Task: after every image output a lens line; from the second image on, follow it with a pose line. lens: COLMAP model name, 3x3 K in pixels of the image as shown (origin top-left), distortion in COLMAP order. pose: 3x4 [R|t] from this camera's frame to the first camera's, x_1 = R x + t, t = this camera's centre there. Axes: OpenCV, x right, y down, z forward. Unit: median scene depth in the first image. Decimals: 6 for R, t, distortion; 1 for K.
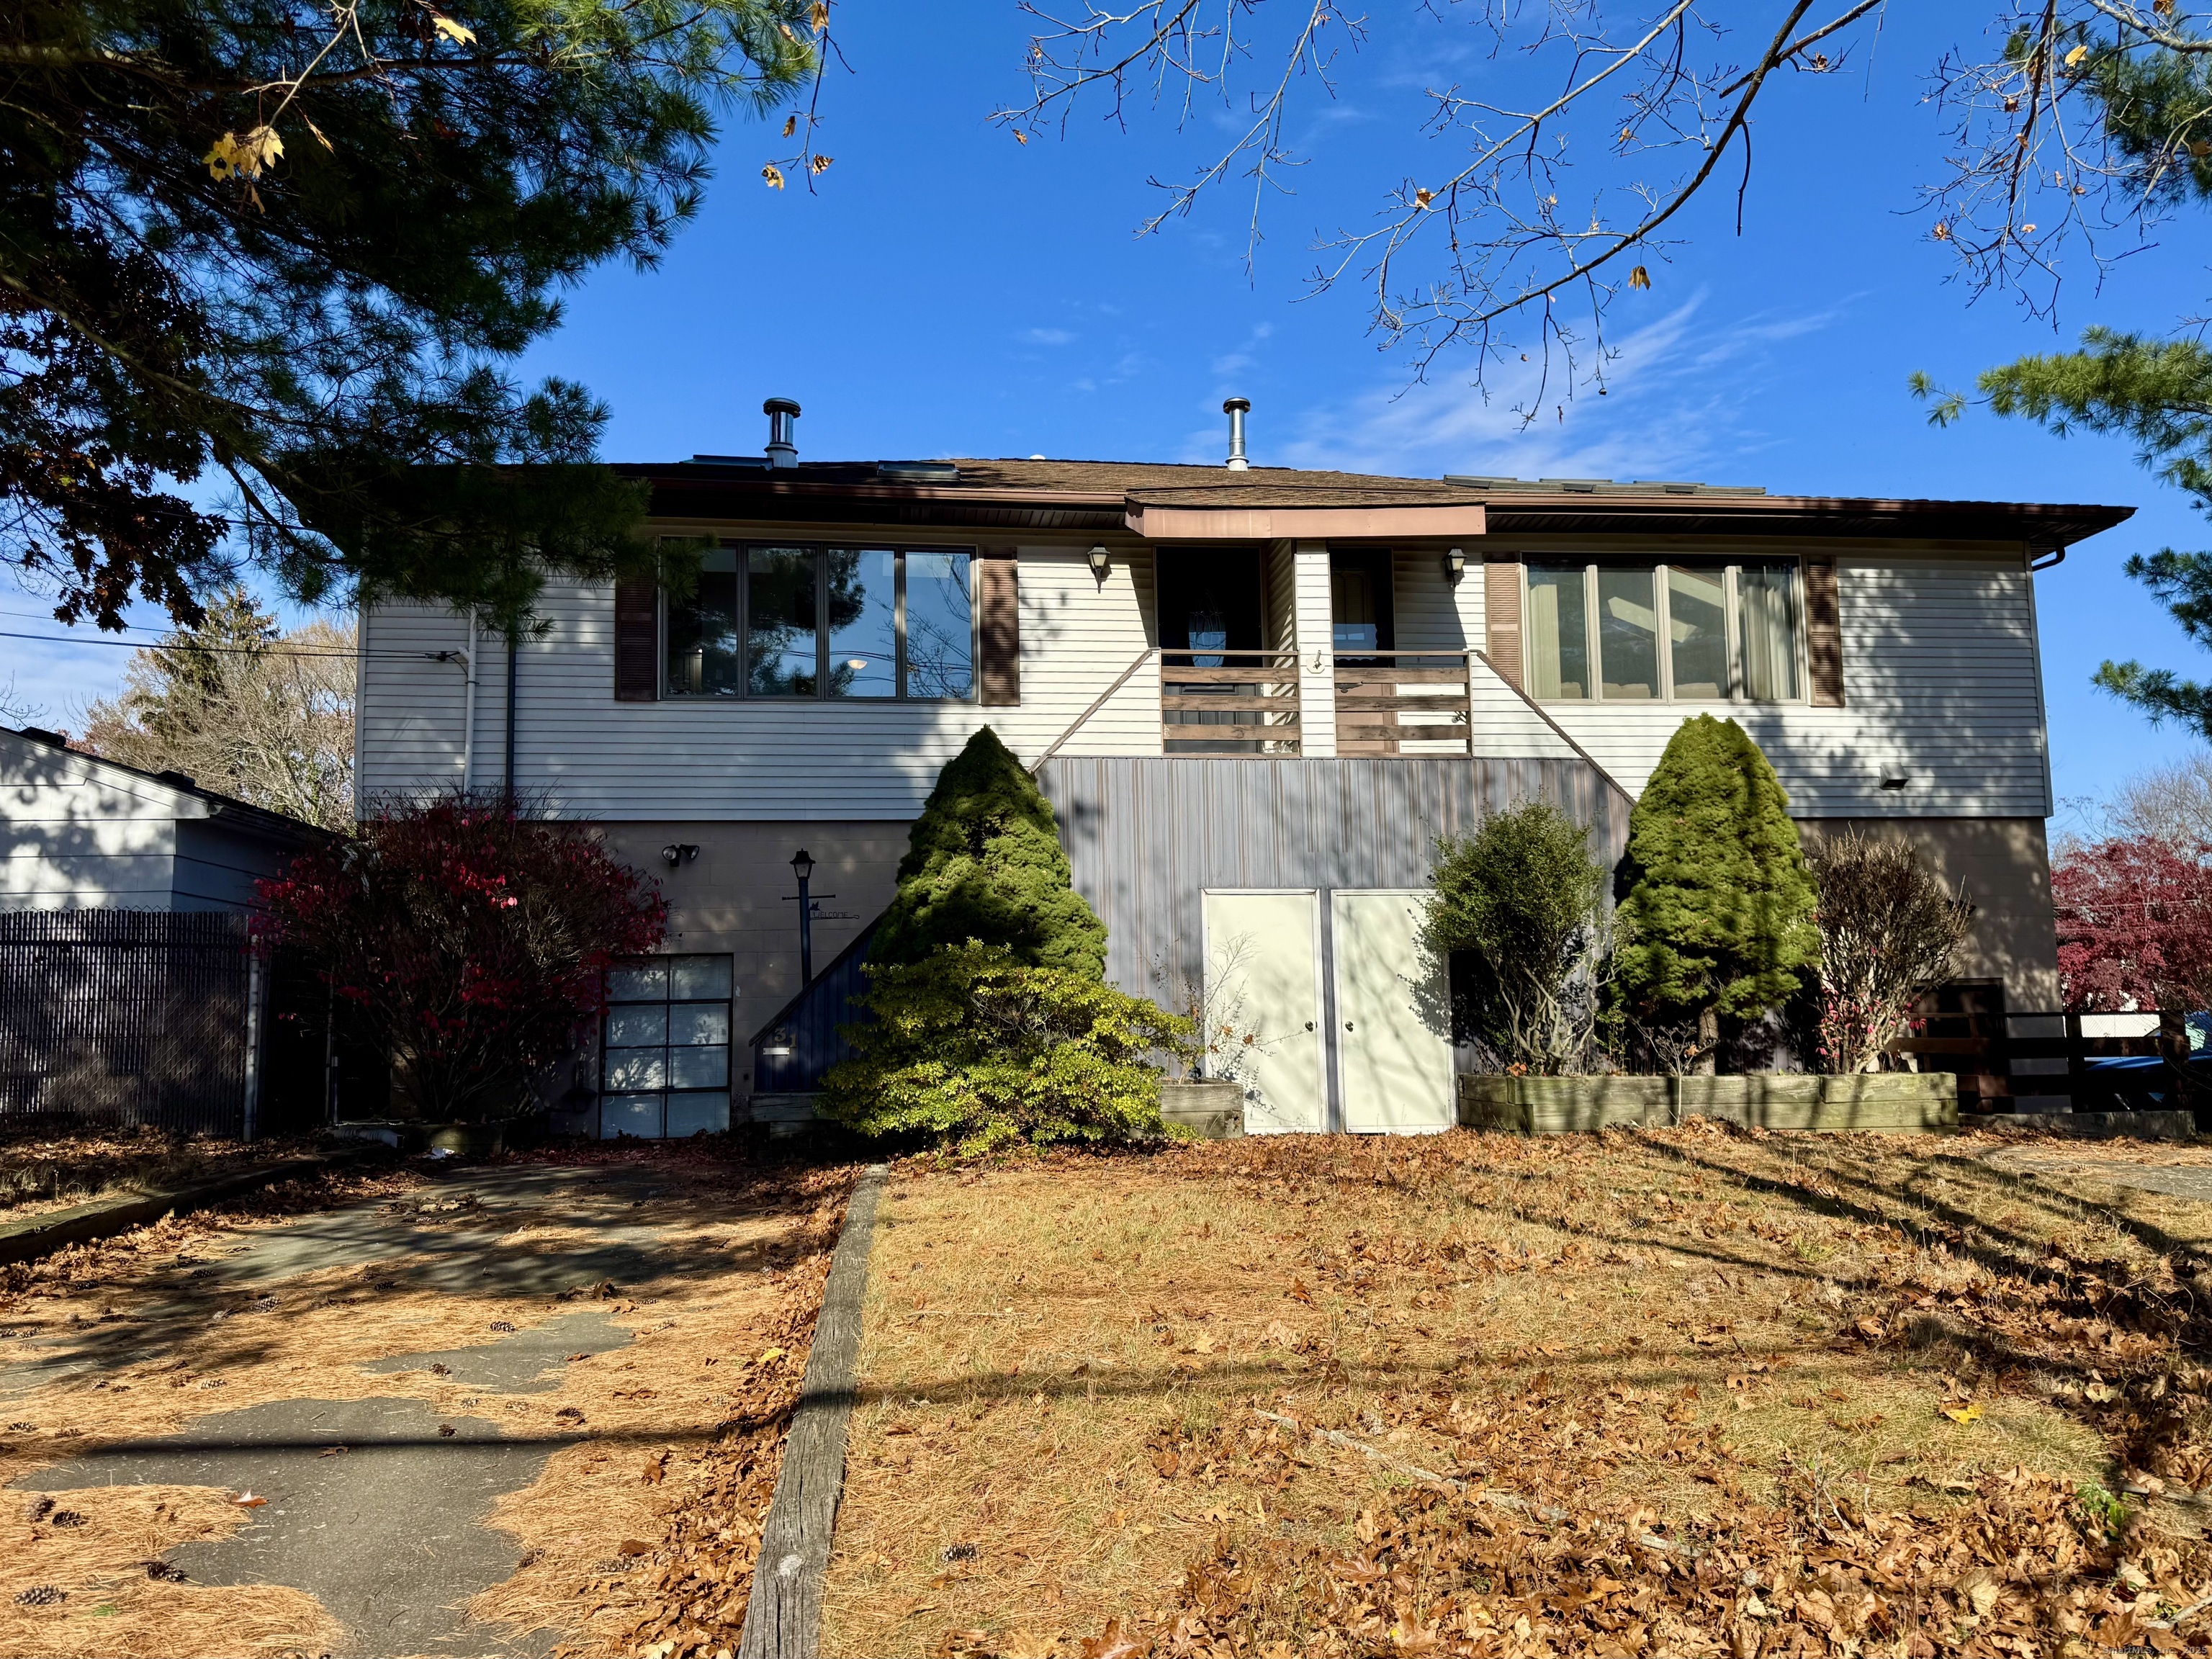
lens RADIAL K [[1565.1, 0, 1098.2], [0, 1565.1, 842.3], [0, 0, 1]] dist [0.062458, -0.073771]
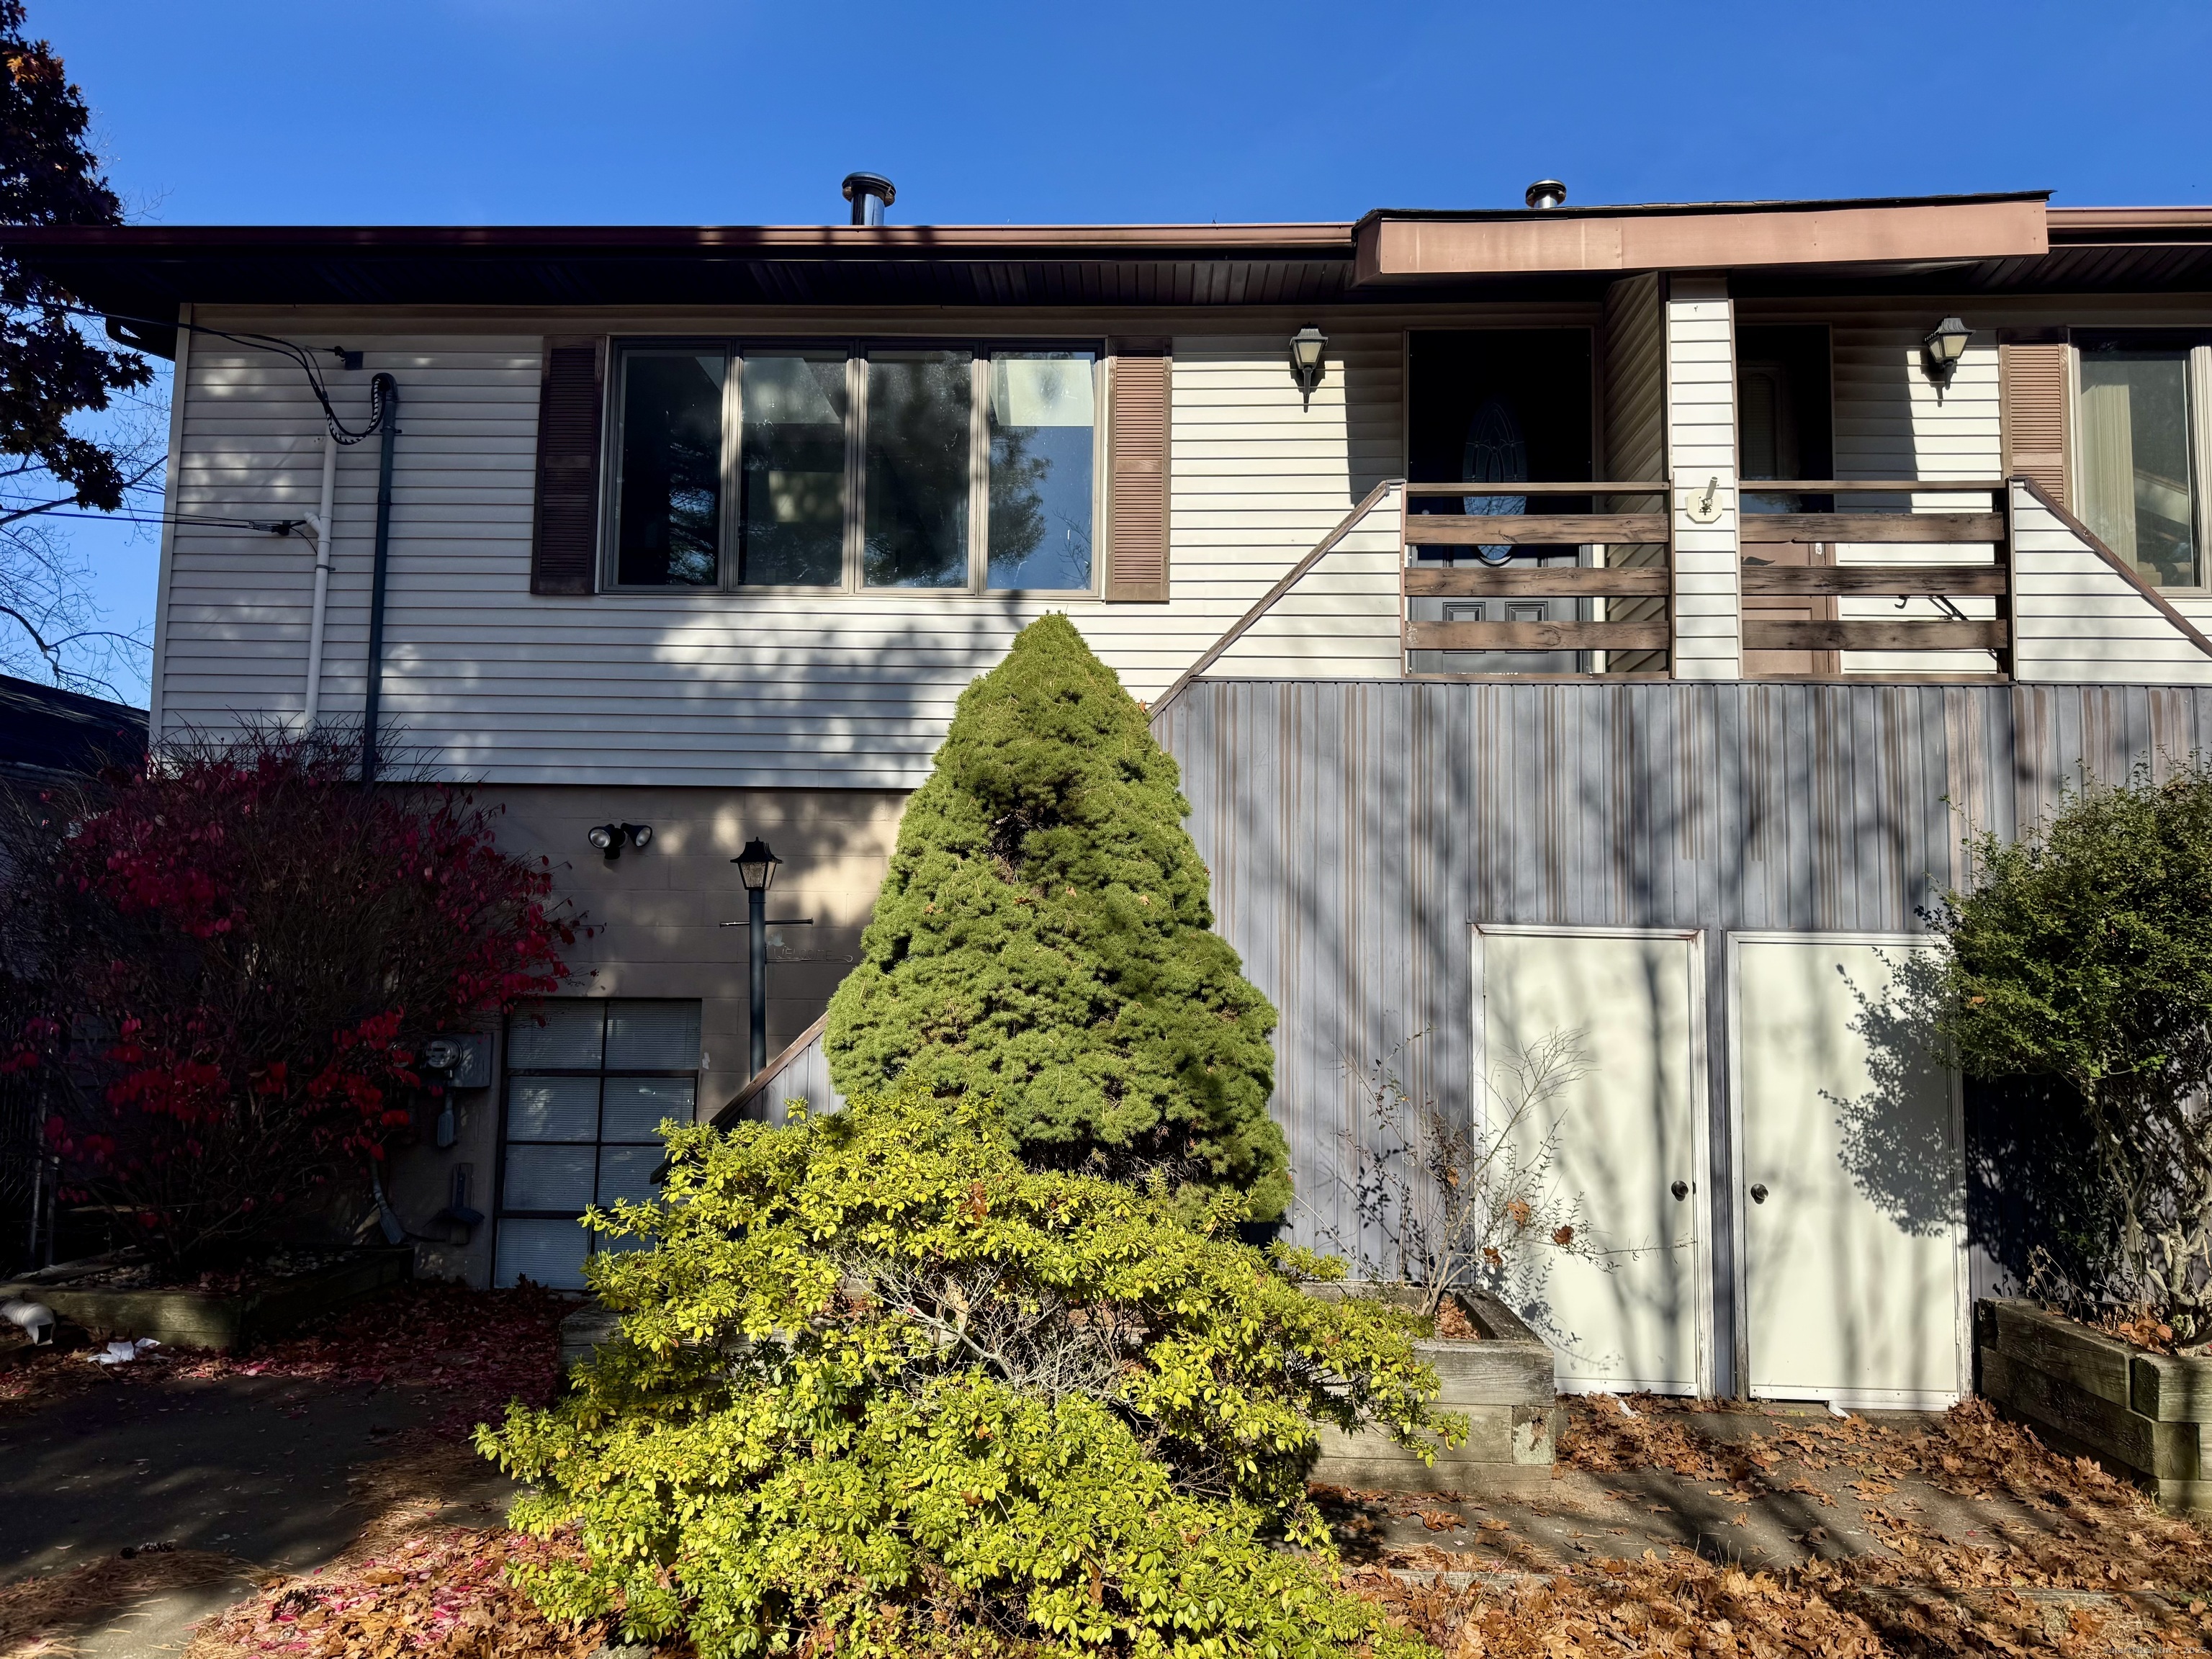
lens RADIAL K [[1565.1, 0, 1098.2], [0, 1565.1, 842.3], [0, 0, 1]] dist [0.062458, -0.073771]
pose [[0.984833, 0.018224, -0.172547, 0.030216], [-0.013494, 0.999501, 0.028546, -0.011812], [0.172981, -0.025785, 0.984588, 0.422697]]
